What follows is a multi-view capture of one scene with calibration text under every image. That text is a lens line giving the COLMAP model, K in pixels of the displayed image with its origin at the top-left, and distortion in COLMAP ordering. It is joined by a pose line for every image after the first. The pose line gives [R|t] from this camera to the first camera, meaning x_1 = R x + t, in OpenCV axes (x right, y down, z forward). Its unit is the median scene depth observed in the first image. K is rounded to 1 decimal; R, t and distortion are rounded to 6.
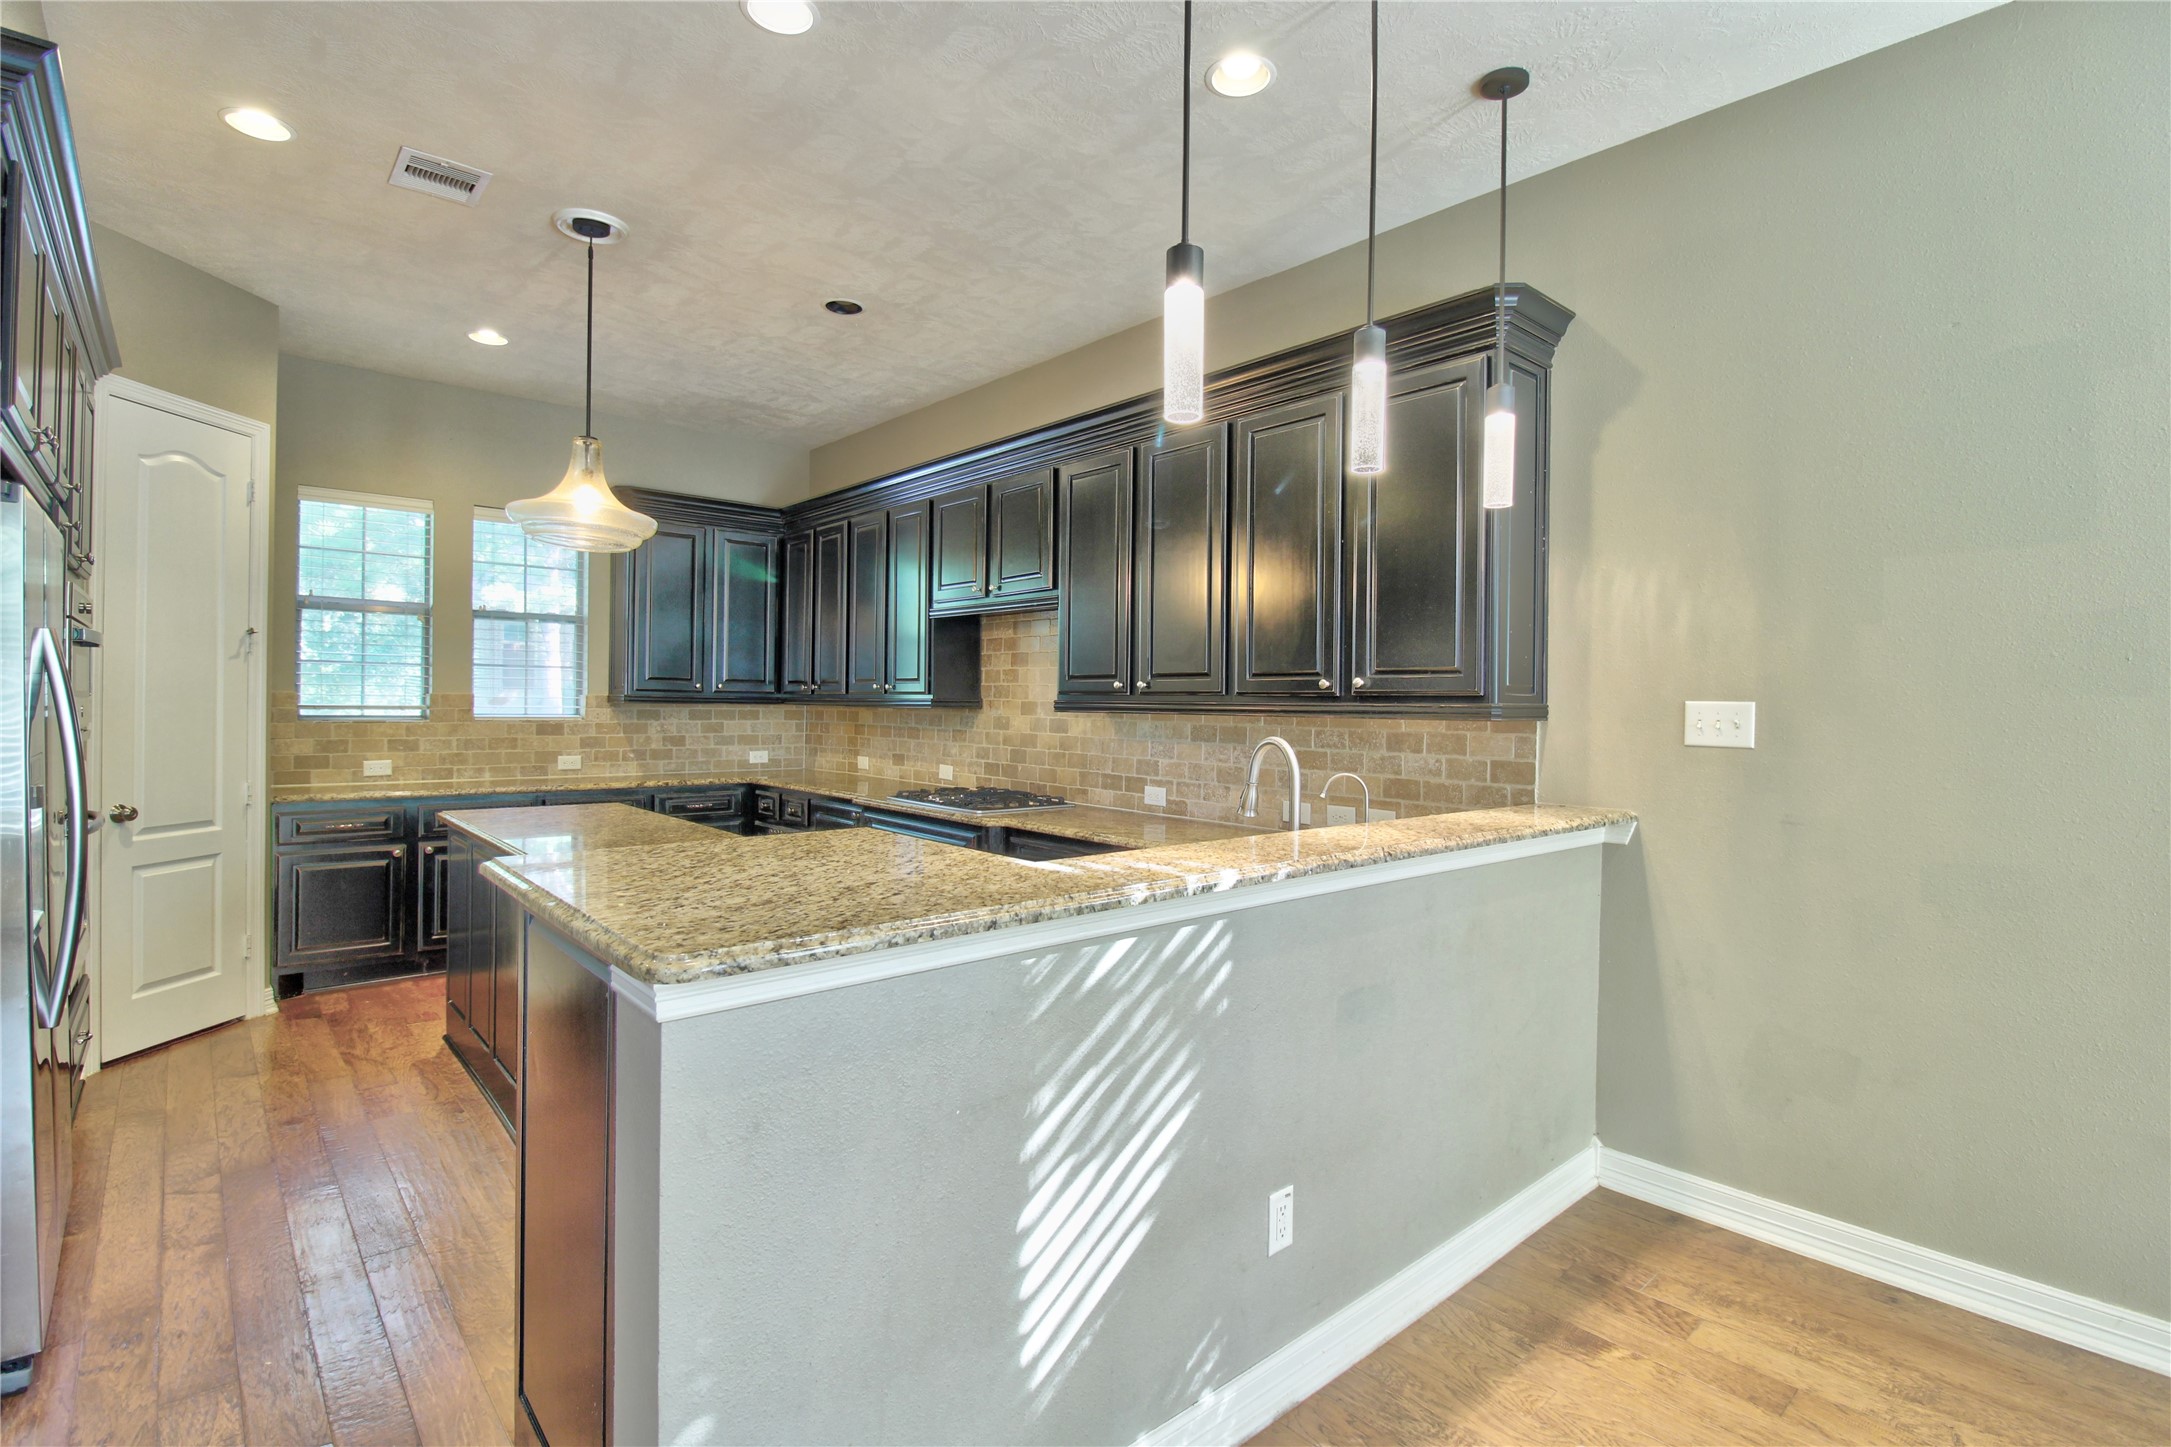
lens RADIAL K [[1009.9, 0, 1117.9], [0, 1009.9, 707.0], [0, 0, 1]] dist [-0.005680, -0.009729]
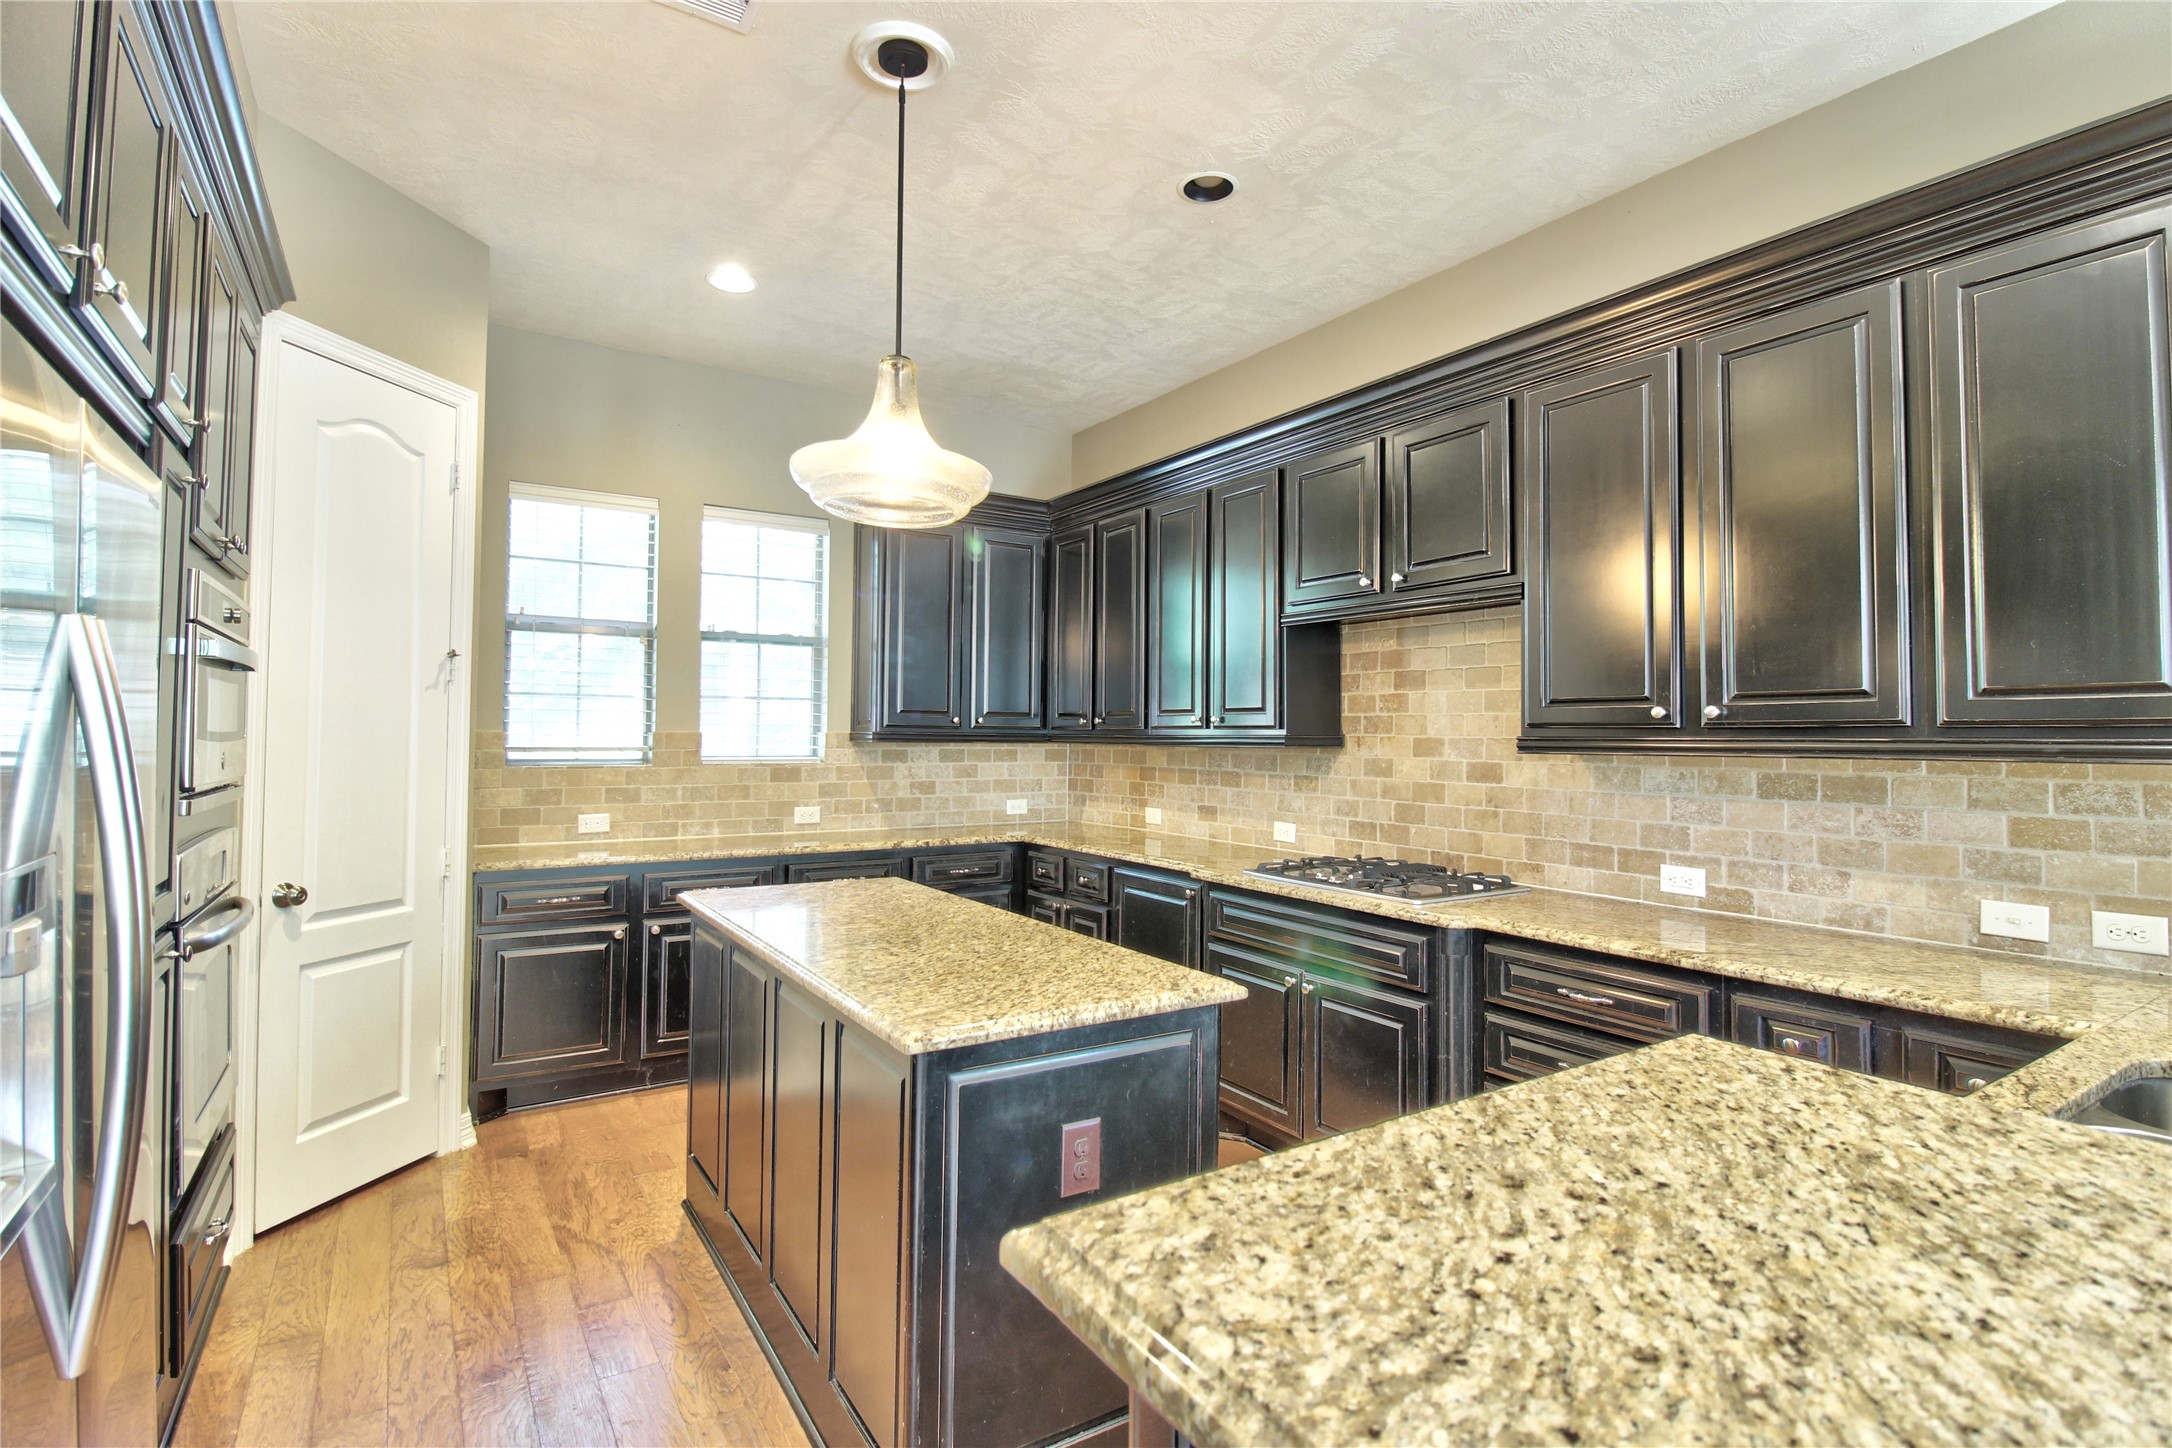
lens RADIAL K [[1038.3, 0, 1122.4], [0, 1038.3, 708.5], [0, 0, 1]] dist [-0.008698, -0.005099]
pose [[0.989215, -0.009546, -0.146159, -0.210851], [0.004942, 0.999481, -0.031830, -0.004272], [0.146387, 0.030765, 0.988749, 0.254607]]
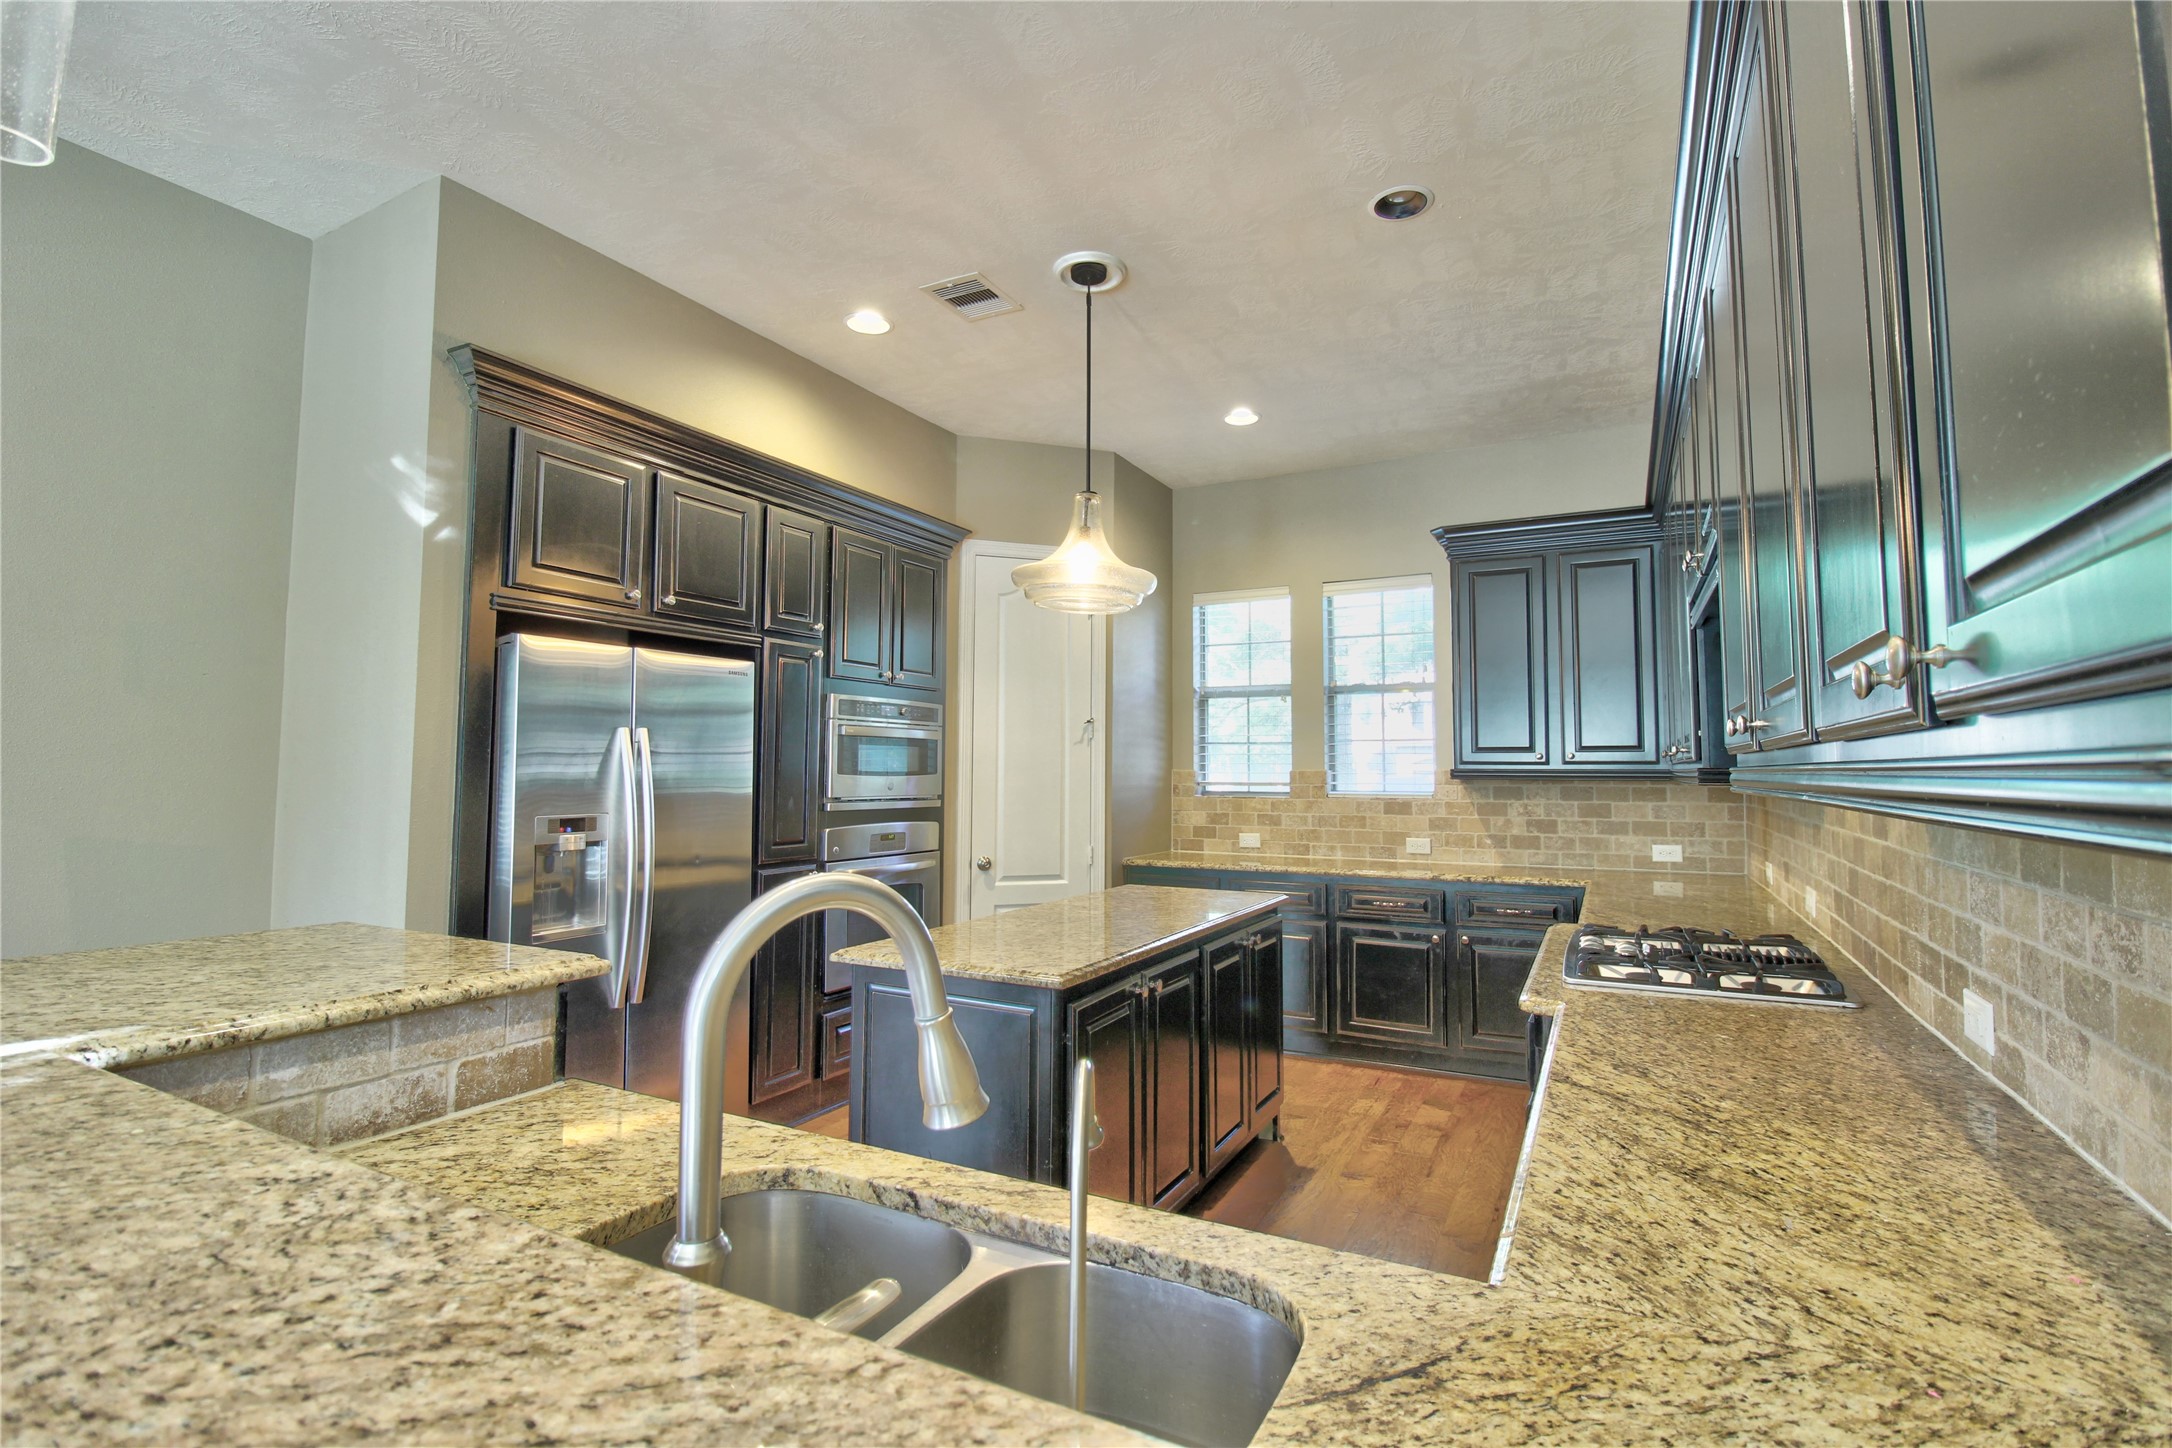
lens RADIAL K [[1010.4, 0, 1094.7], [0, 1010.4, 712.3], [0, 0, 1]] dist [-0.005680, -0.009729]
pose [[0.342146, -0.067668, -0.937207, 0.260845], [-0.001285, 0.997369, -0.072480, 0.002636], [0.939646, 0.026003, 0.341159, 0.530054]]
